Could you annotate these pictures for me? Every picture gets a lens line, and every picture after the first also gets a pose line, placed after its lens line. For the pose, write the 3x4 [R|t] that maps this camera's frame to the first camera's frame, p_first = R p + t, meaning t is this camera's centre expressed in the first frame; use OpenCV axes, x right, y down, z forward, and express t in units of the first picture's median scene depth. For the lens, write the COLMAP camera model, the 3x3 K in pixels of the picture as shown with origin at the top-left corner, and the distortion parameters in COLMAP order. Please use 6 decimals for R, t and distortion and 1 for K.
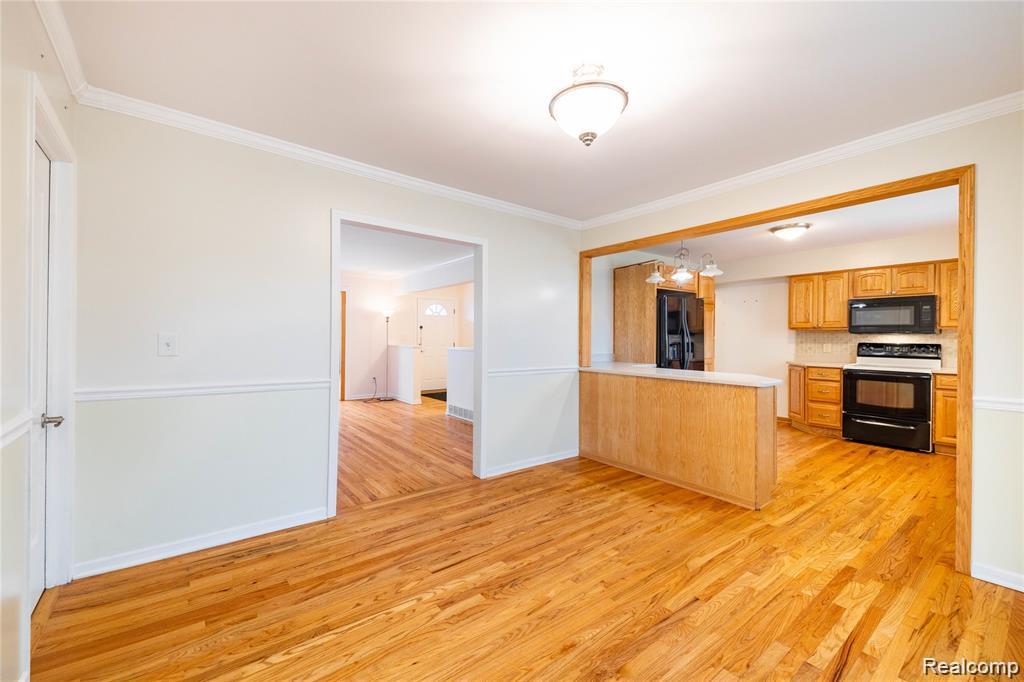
lens RADIAL K [[416.9, 0, 508.4], [0, 416.9, 337.3], [0, 0, 1]] dist [0.039647, -0.012135]
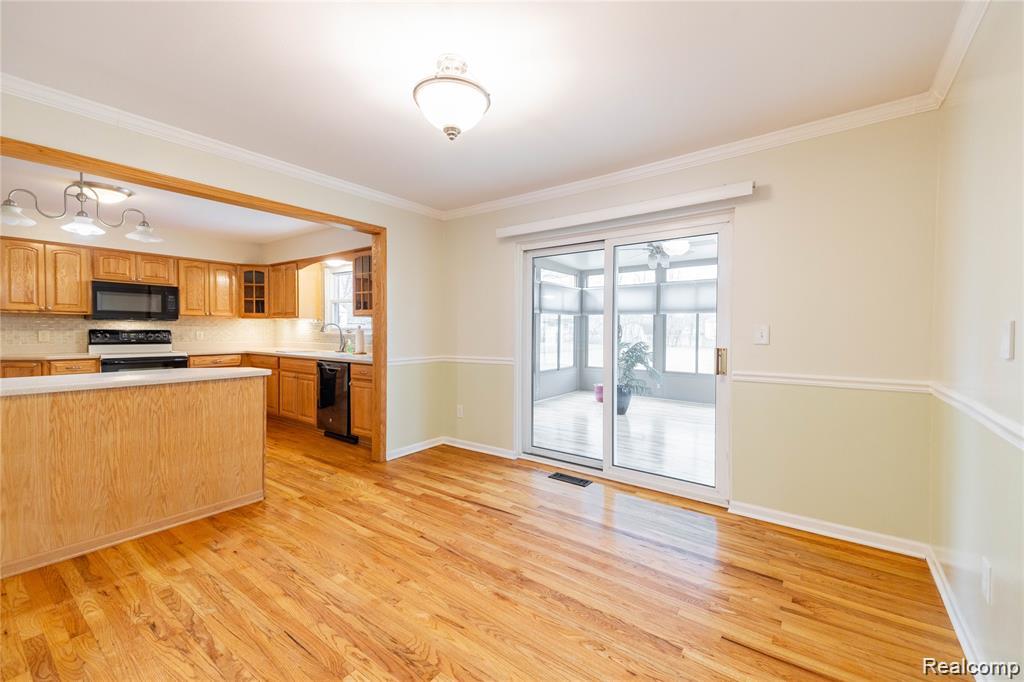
lens RADIAL K [[416.9, 0, 516.4], [0, 416.9, 339.3], [0, 0, 1]] dist [0.039647, -0.012135]
pose [[-0.278776, -0.031601, 0.959836, -0.348343], [-0.008521, 0.999501, 0.030432, -0.001902], [-0.960318, 0.000305, -0.278906, 0.466918]]
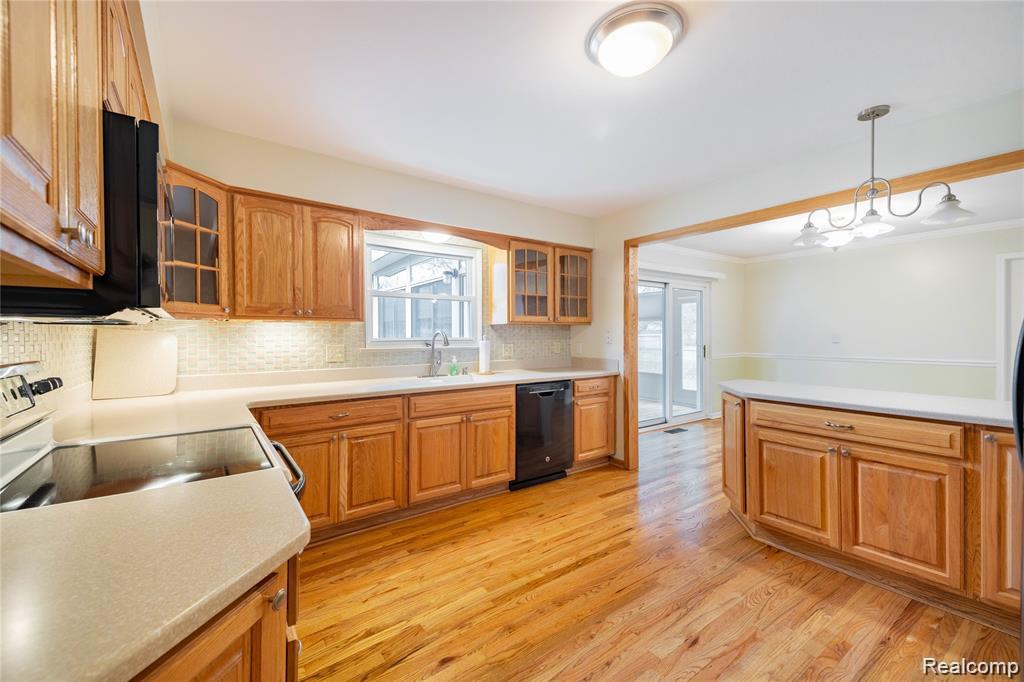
lens RADIAL K [[416.9, 0, 509.3], [0, 416.9, 335.2], [0, 0, 1]] dist [0.039647, -0.012135]
pose [[-0.999609, -0.005041, 0.027509, 0.749632], [-0.005017, 0.999987, 0.000941, -0.002176], [-0.027513, 0.000802, -0.999621, 1.355313]]
